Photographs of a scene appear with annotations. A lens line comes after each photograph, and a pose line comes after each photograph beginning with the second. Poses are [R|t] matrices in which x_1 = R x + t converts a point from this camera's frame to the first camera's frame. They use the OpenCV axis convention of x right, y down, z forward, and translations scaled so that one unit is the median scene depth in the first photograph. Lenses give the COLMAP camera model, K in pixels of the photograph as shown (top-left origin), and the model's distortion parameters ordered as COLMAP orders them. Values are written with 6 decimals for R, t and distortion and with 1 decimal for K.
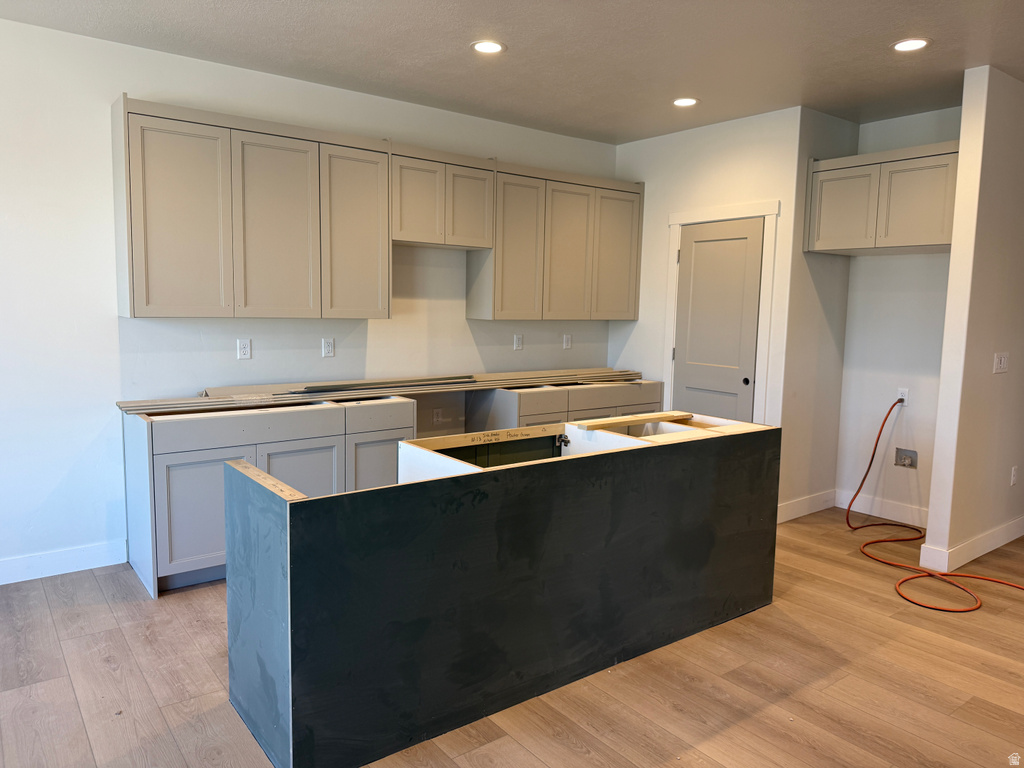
lens RADIAL K [[709.5, 0, 514.7], [0, 709.5, 378.4], [0, 0, 1]] dist [0.075834, -0.140199]
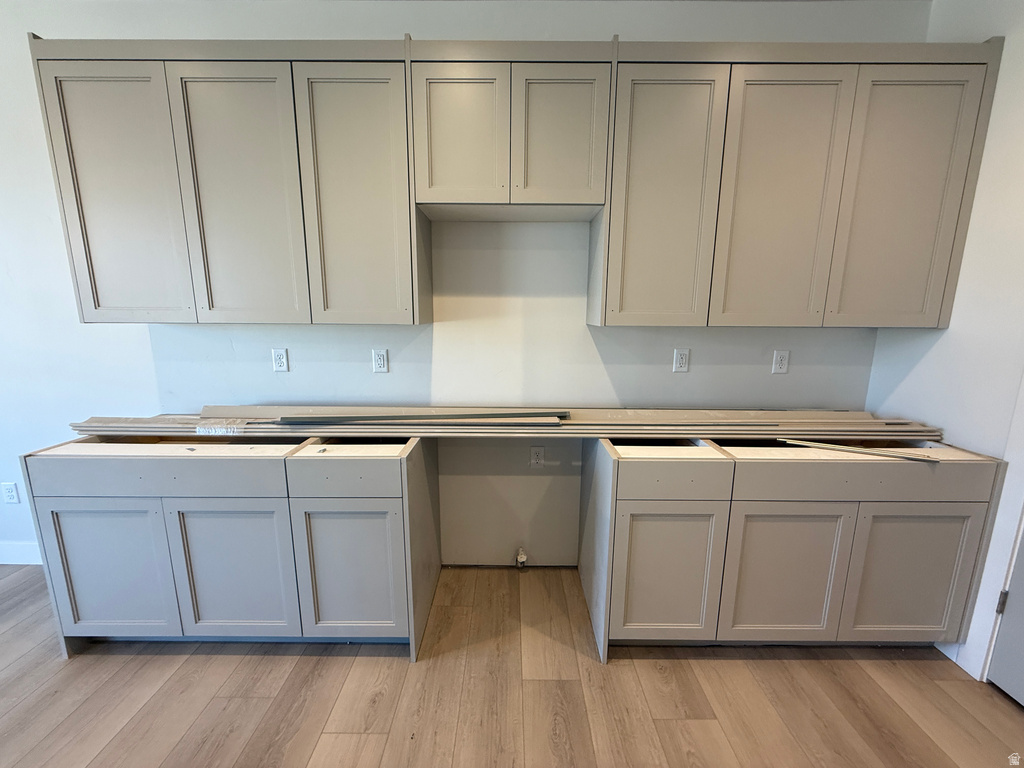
lens RADIAL K [[406.9, 0, 510.4], [0, 406.9, 385.2], [0, 0, 1]] dist [-0.001999, -0.000392]
pose [[0.790704, 0.092461, -0.605176, 0.121939], [-0.053505, 0.995184, 0.082139, -0.056361], [0.609856, -0.032568, 0.791843, 0.665783]]
